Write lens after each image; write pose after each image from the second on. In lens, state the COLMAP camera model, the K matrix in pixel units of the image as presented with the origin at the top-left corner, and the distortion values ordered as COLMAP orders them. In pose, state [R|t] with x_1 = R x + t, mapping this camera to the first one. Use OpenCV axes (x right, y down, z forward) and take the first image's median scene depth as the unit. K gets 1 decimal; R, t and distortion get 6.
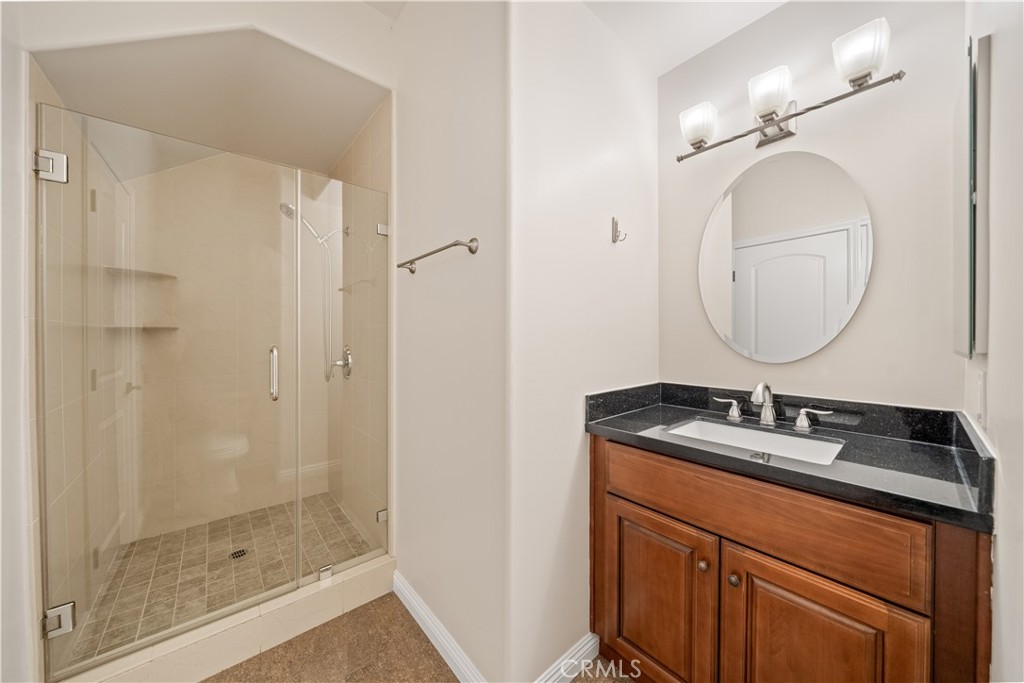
lens RADIAL K [[349.0, 0, 504.7], [0, 349.0, 339.6], [0, 0, 1]] dist [-0.008425, 0.000128]
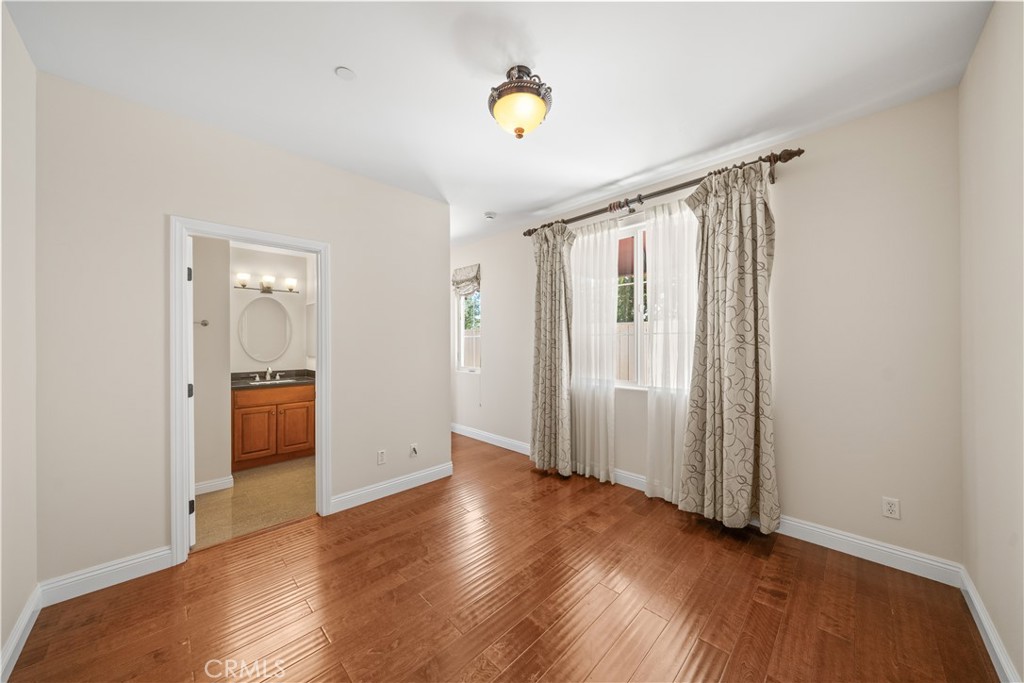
lens RADIAL K [[349.0, 0, 511.4], [0, 349.0, 342.7], [0, 0, 1]] dist [-0.008425, 0.000128]
pose [[-0.080077, -0.005111, 0.996776, -3.333272], [0.008396, 0.999948, 0.005802, -0.135115], [-0.996753, 0.008834, -0.080029, -1.285160]]
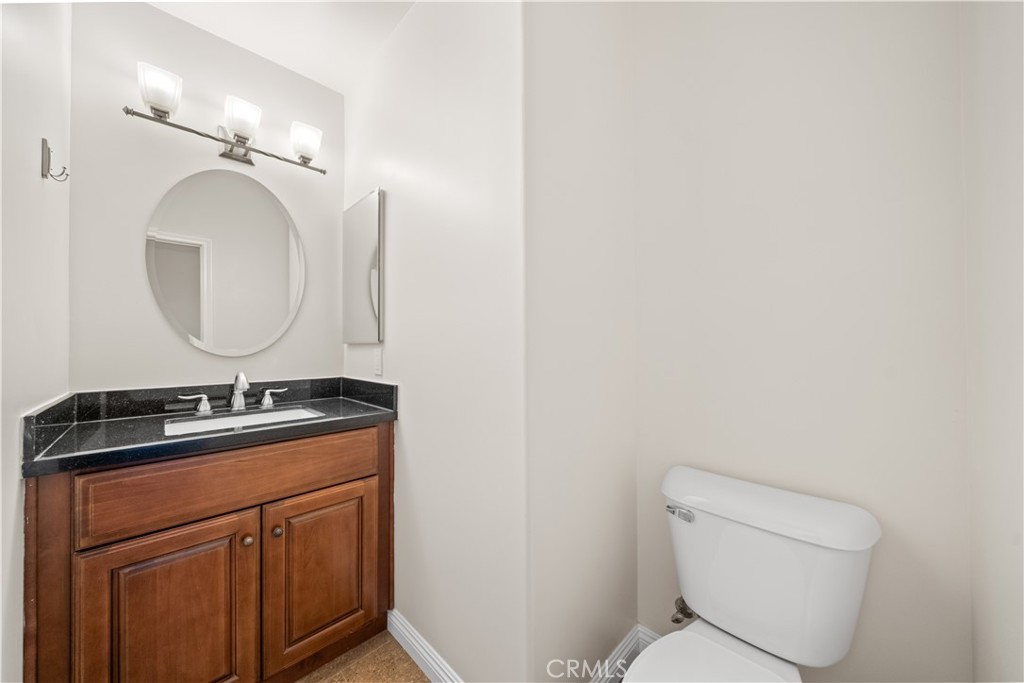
lens RADIAL K [[349.0, 0, 507.8], [0, 349.0, 345.2], [0, 0, 1]] dist [-0.008425, 0.000128]
pose [[-0.076614, 0.006364, 0.997040, -0.521839], [0.012983, 0.999901, -0.005385, 0.062638], [-0.996976, 0.012532, -0.076689, 0.263444]]
